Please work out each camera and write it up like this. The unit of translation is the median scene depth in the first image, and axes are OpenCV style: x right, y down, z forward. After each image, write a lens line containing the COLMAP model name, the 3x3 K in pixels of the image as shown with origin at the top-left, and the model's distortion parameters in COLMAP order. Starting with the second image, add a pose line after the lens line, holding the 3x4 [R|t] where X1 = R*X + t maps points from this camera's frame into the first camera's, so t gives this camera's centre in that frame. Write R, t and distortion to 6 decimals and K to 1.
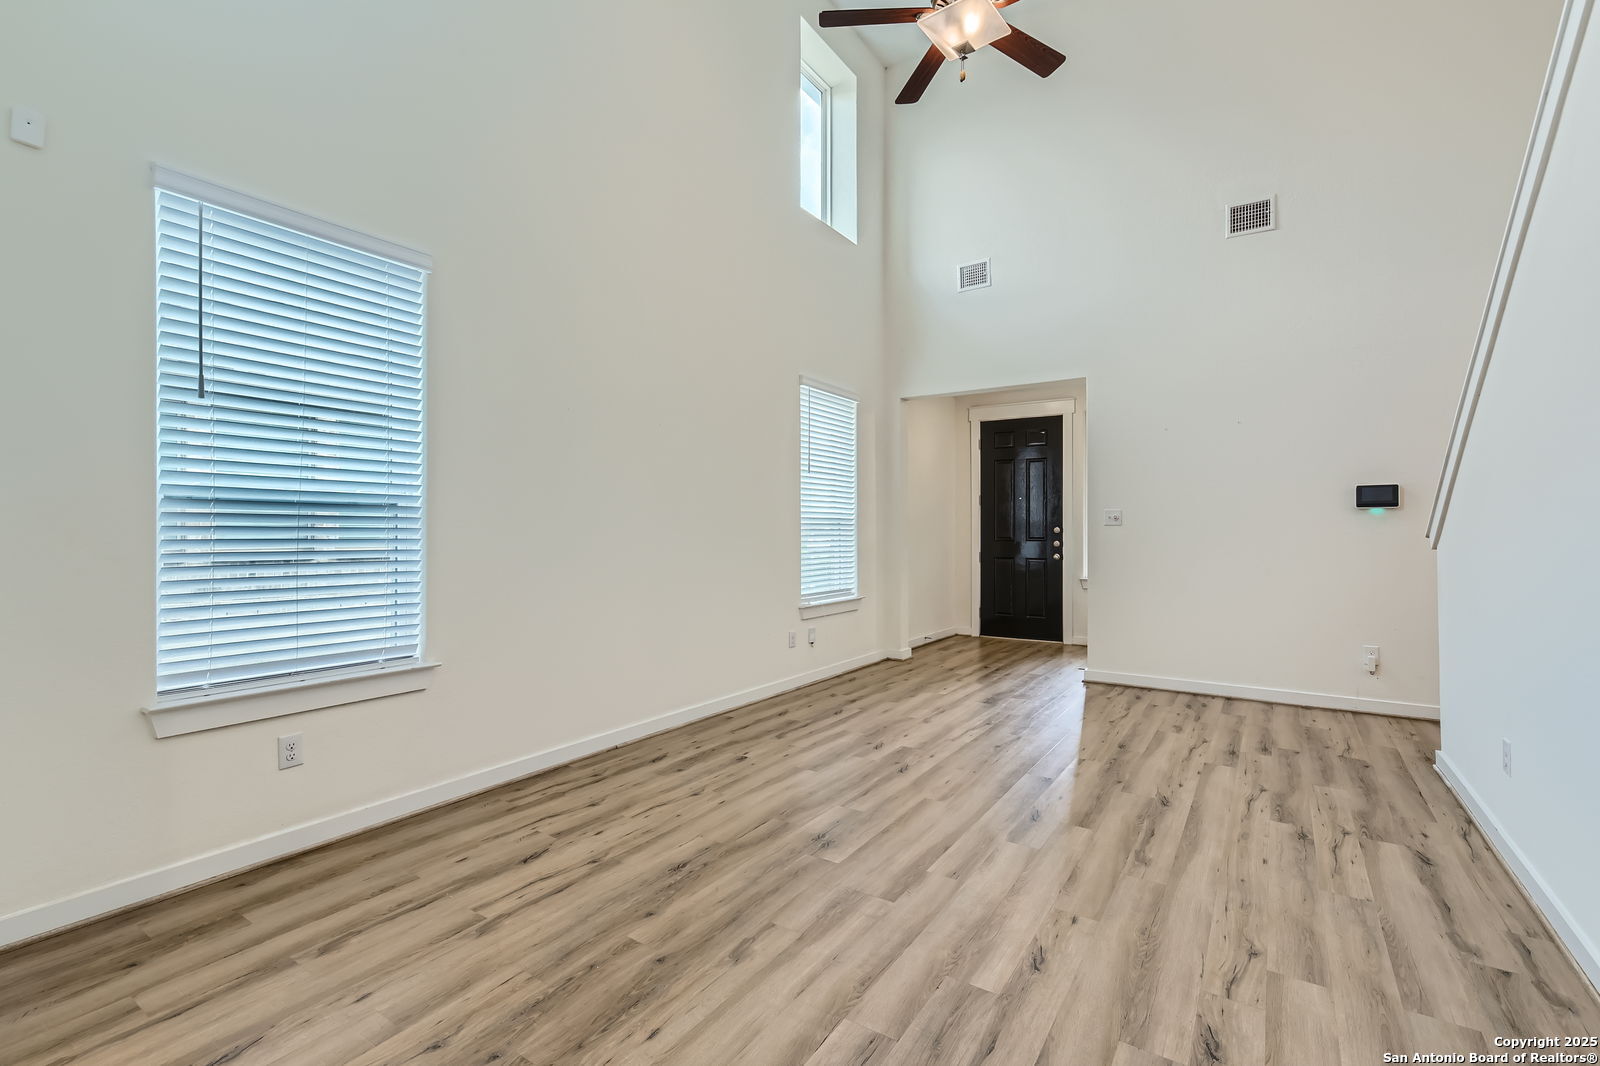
lens RADIAL K [[673.5, 0, 817.4], [0, 673.5, 529.2], [0, 0, 1]] dist [0.002190, 0.000360]
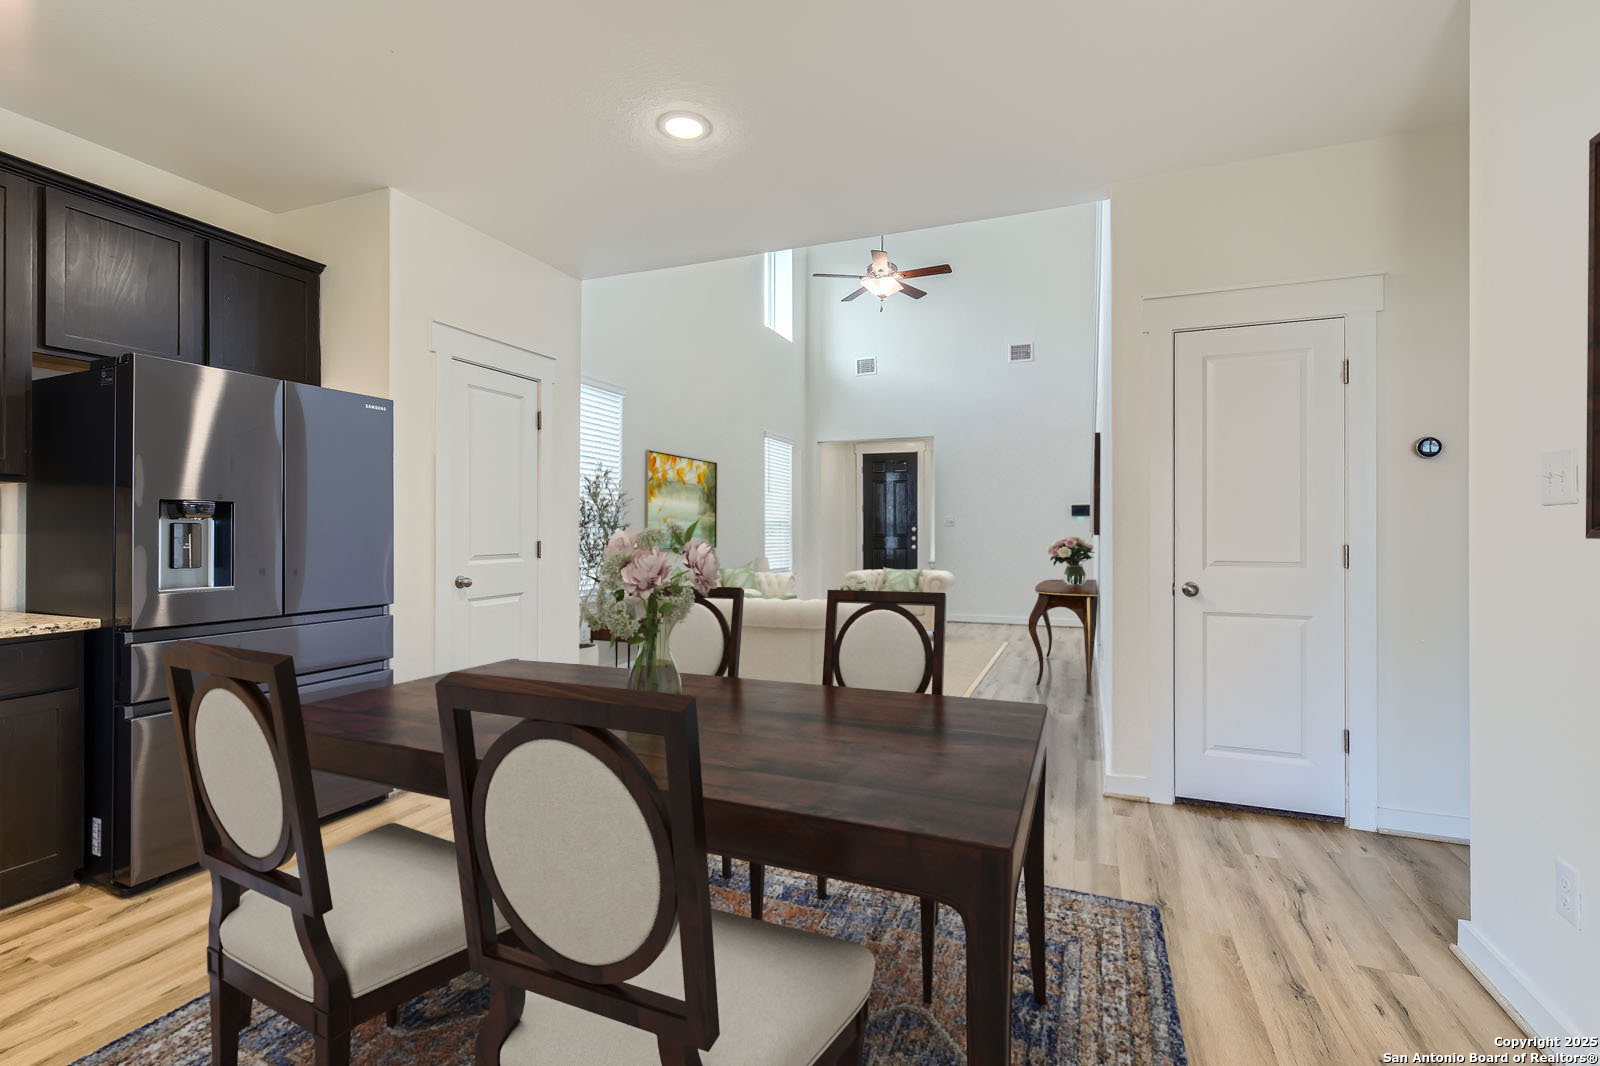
lens RADIAL K [[705.4, 0, 800.0], [0, 705.4, 533.0], [0, 0, 1]] dist [-0.001196, -0.000606]
pose [[0.978731, -0.003089, 0.205125, -0.254010], [0.002774, 0.999994, 0.001825, 0.007299], [-0.205130, -0.001217, 0.978734, -0.571597]]
